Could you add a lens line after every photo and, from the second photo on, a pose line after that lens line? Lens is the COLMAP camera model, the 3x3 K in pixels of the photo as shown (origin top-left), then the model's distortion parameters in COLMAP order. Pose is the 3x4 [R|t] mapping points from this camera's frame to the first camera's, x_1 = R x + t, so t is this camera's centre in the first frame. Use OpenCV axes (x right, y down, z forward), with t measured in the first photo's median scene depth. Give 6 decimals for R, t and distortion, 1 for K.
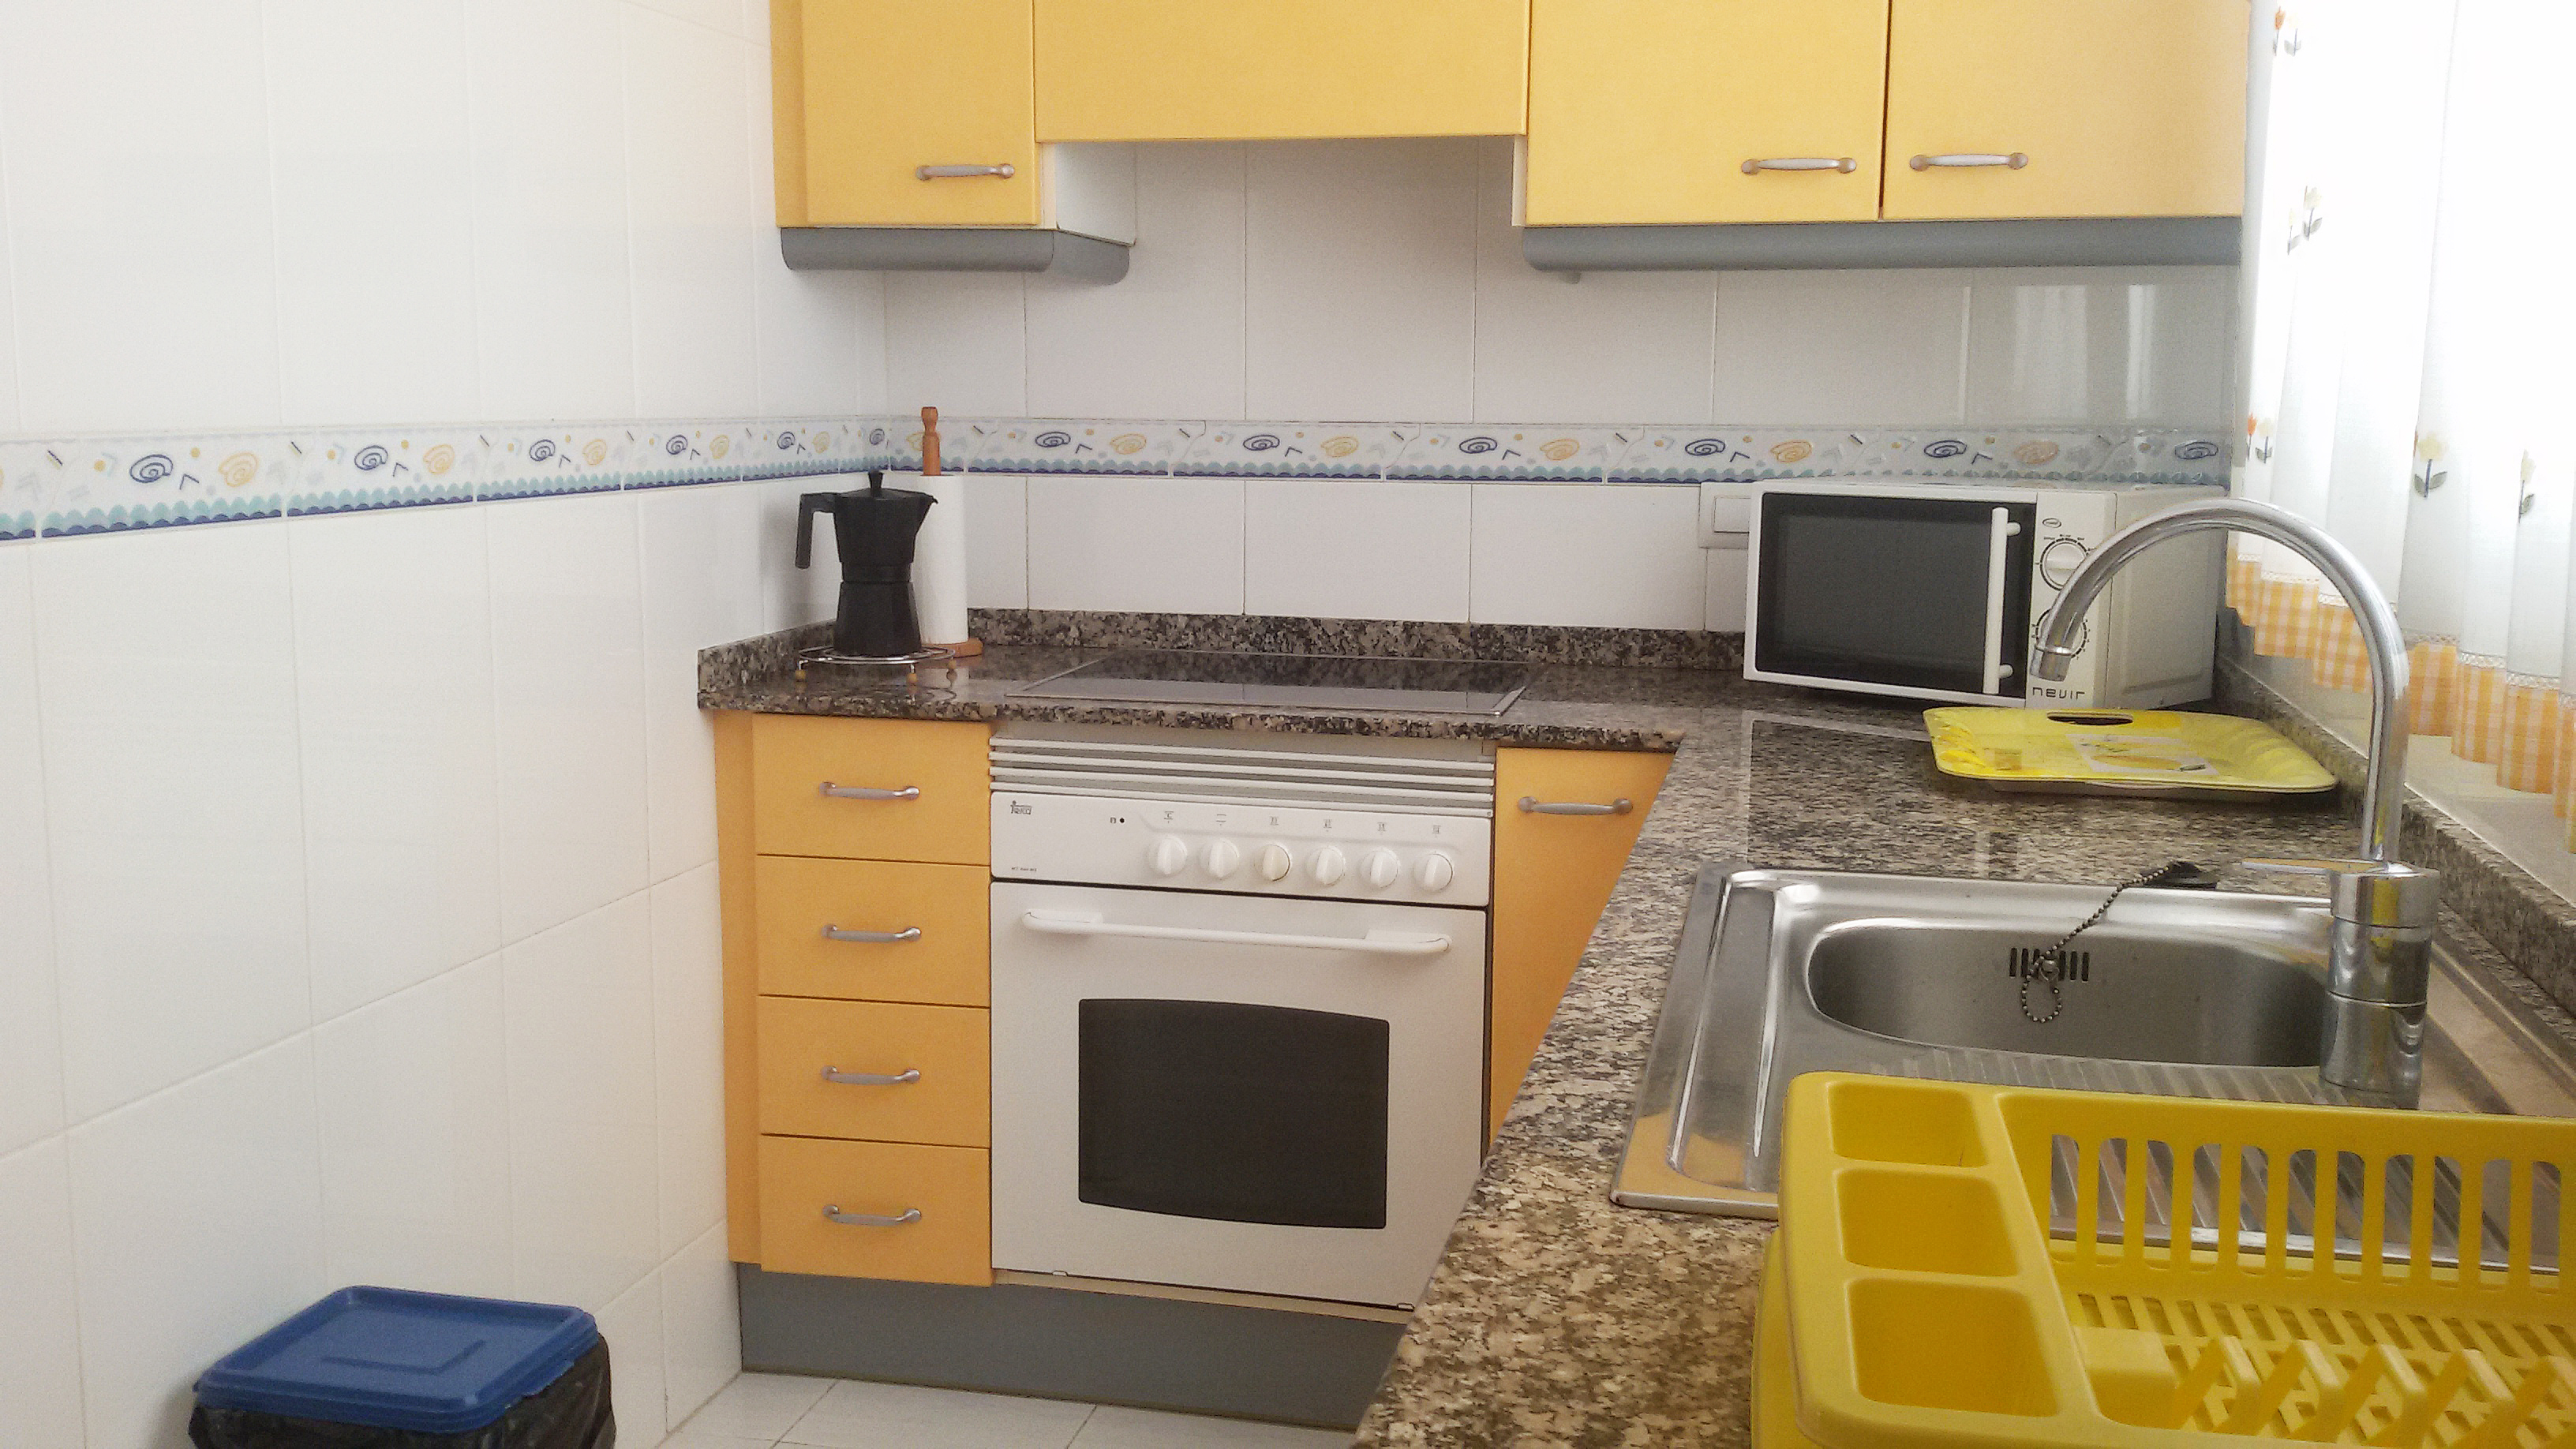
lens RADIAL K [[2472.5, 0, 1288.0], [0, 2472.5, 724.5], [0, 0, 1]] dist [0.182874, -0.459084]
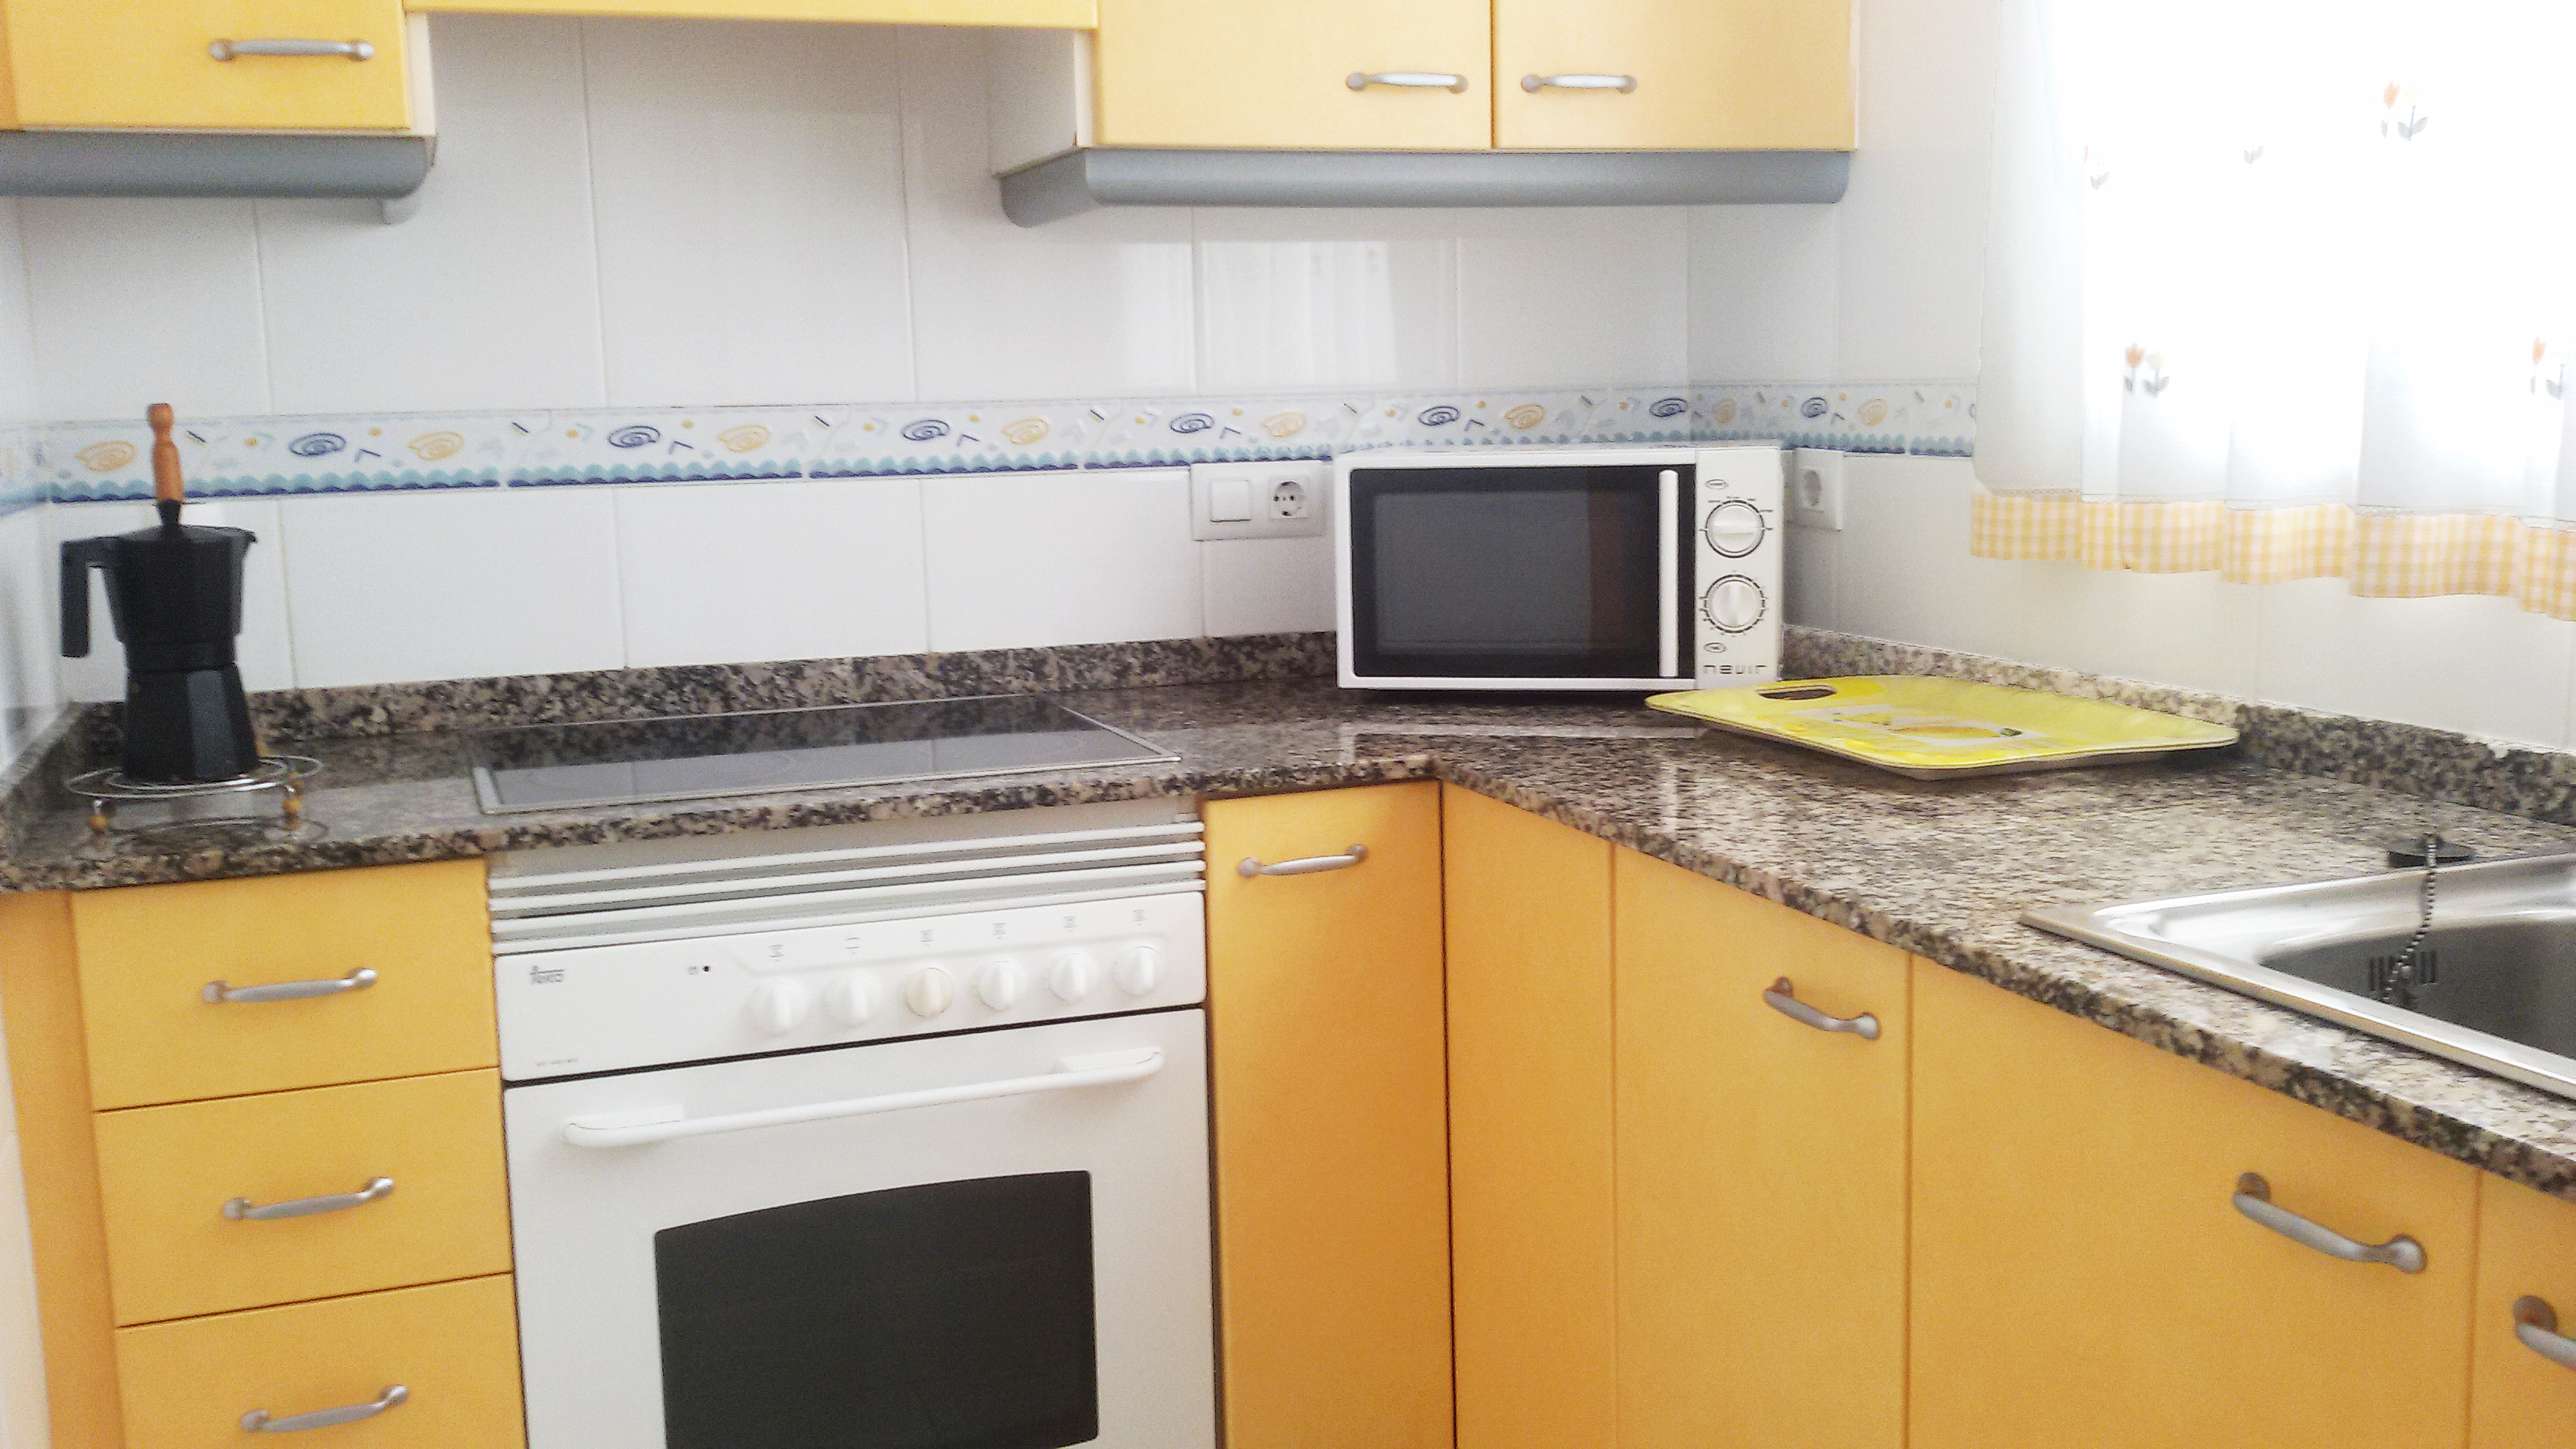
lens RADIAL K [[2472.5, 0, 1288.0], [0, 2472.5, 724.5], [0, 0, 1]] dist [0.182874, -0.459084]
pose [[0.834572, -0.104090, 0.540976, -0.281923], [0.104163, 0.994090, 0.030581, -0.032283], [-0.540962, 0.030828, 0.840482, 0.281040]]
